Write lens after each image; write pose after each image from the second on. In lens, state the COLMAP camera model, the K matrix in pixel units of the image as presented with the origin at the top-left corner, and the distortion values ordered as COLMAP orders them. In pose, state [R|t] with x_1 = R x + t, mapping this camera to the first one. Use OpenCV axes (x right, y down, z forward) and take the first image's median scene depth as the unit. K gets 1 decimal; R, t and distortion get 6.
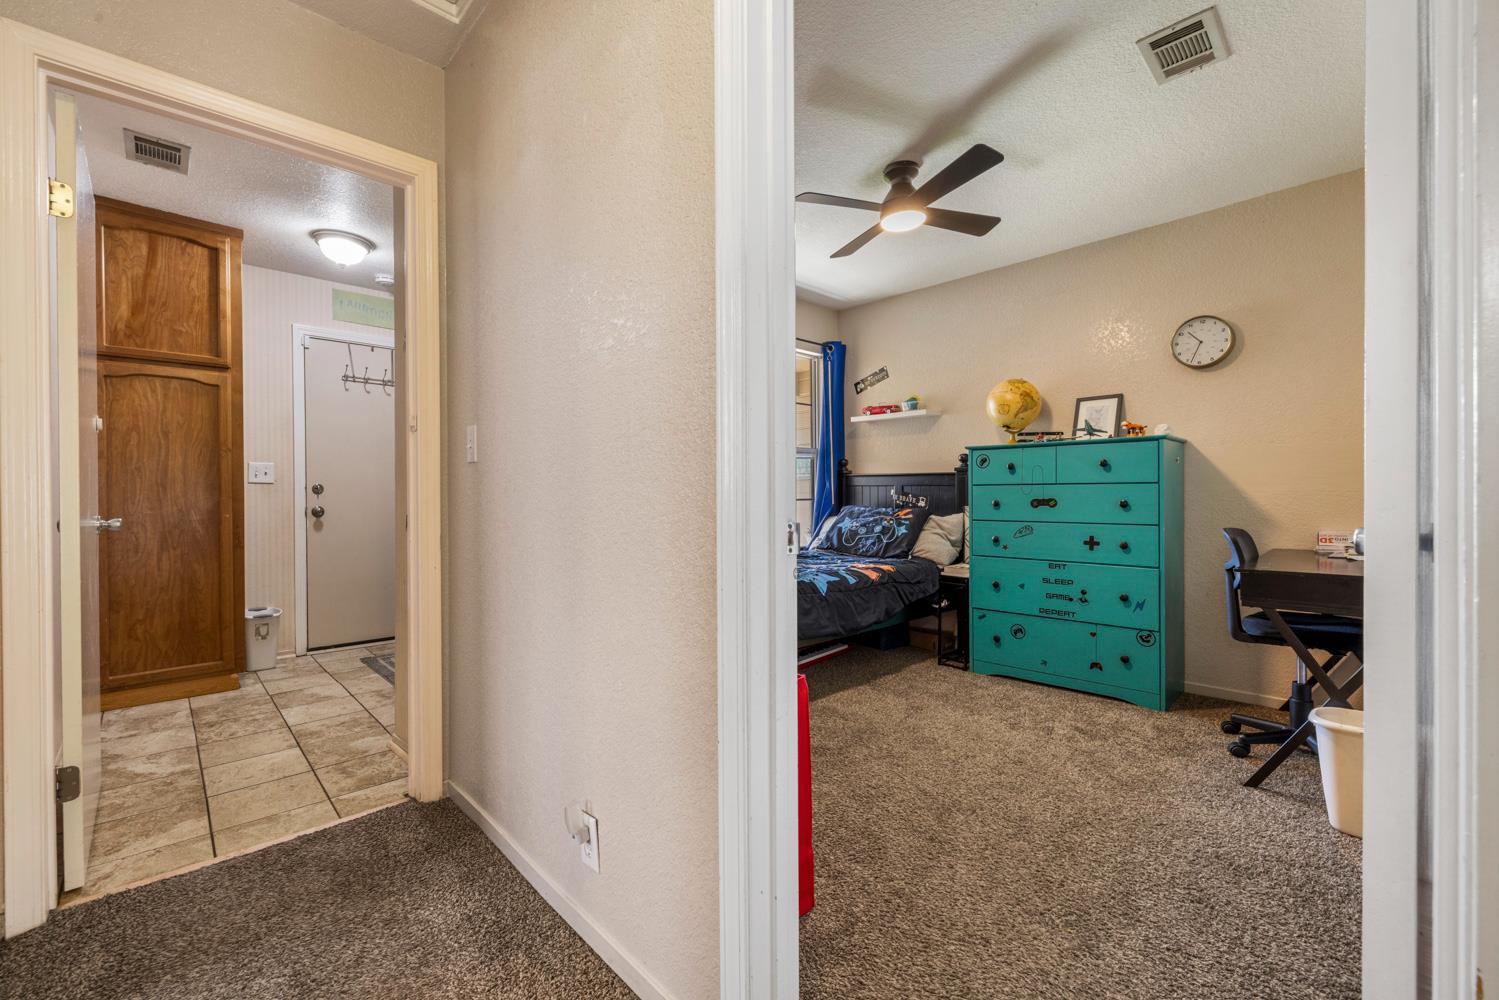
lens RADIAL K [[631.9, 0, 749.9], [0, 631.9, 498.9], [0, 0, 1]] dist [-0.000259, -0.000086]
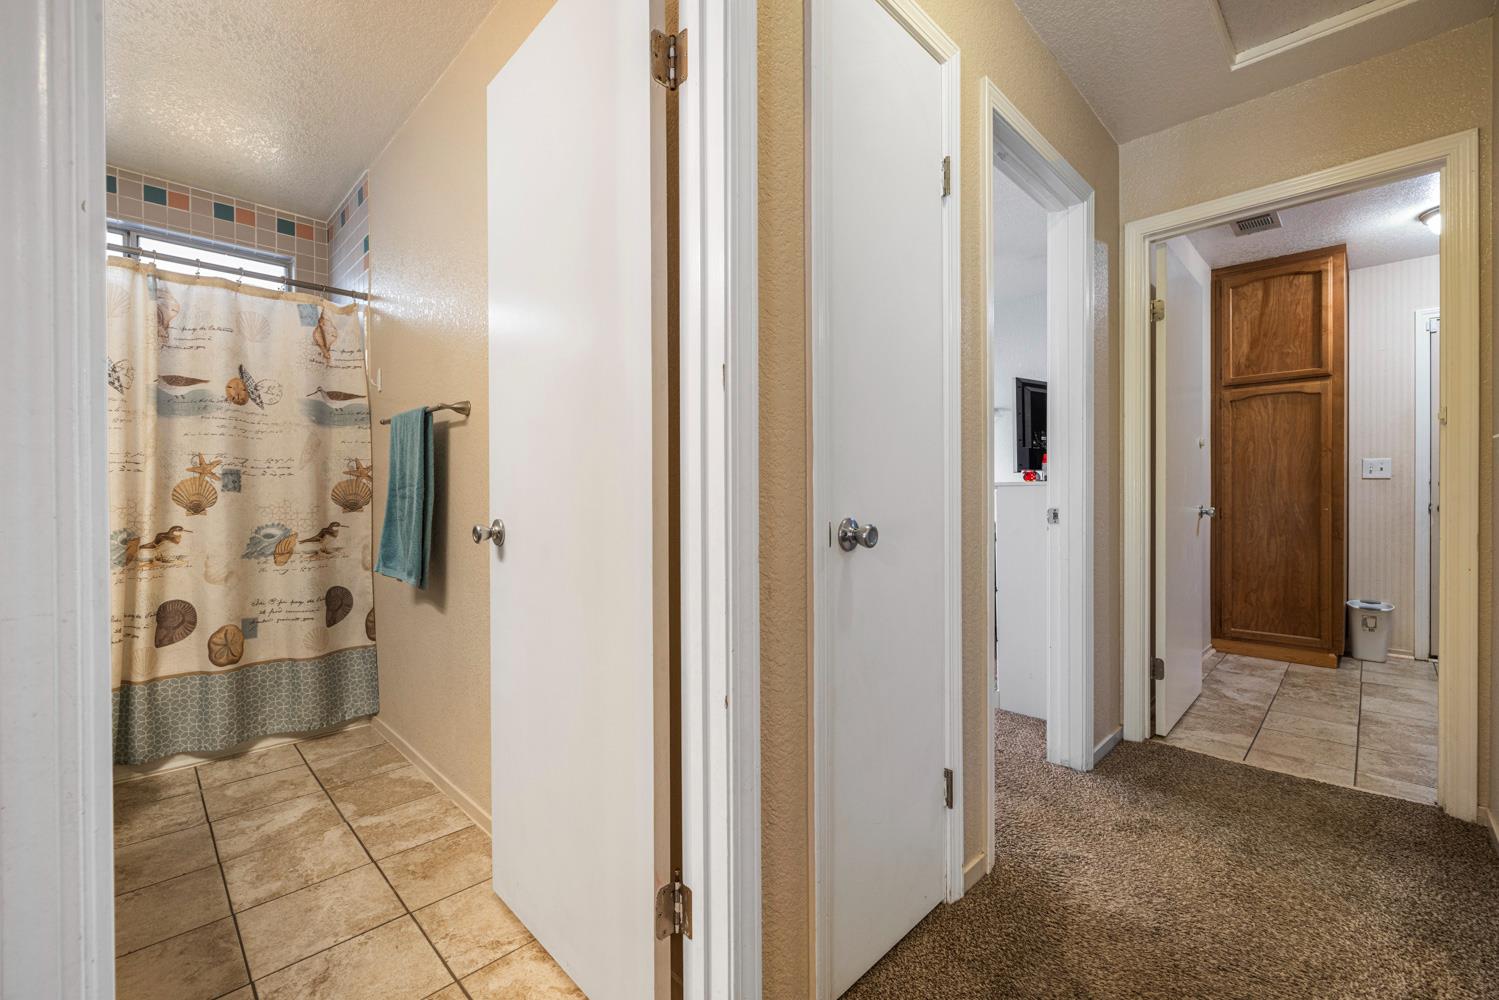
lens RADIAL K [[631.9, 0, 748.3], [0, 631.9, 495.8], [0, 0, 1]] dist [-0.000259, -0.000086]
pose [[0.042522, 0.010673, -0.999039, 0.254263], [-0.004572, 0.999935, 0.010488, -0.004212], [0.999085, 0.004122, 0.042568, -0.065287]]
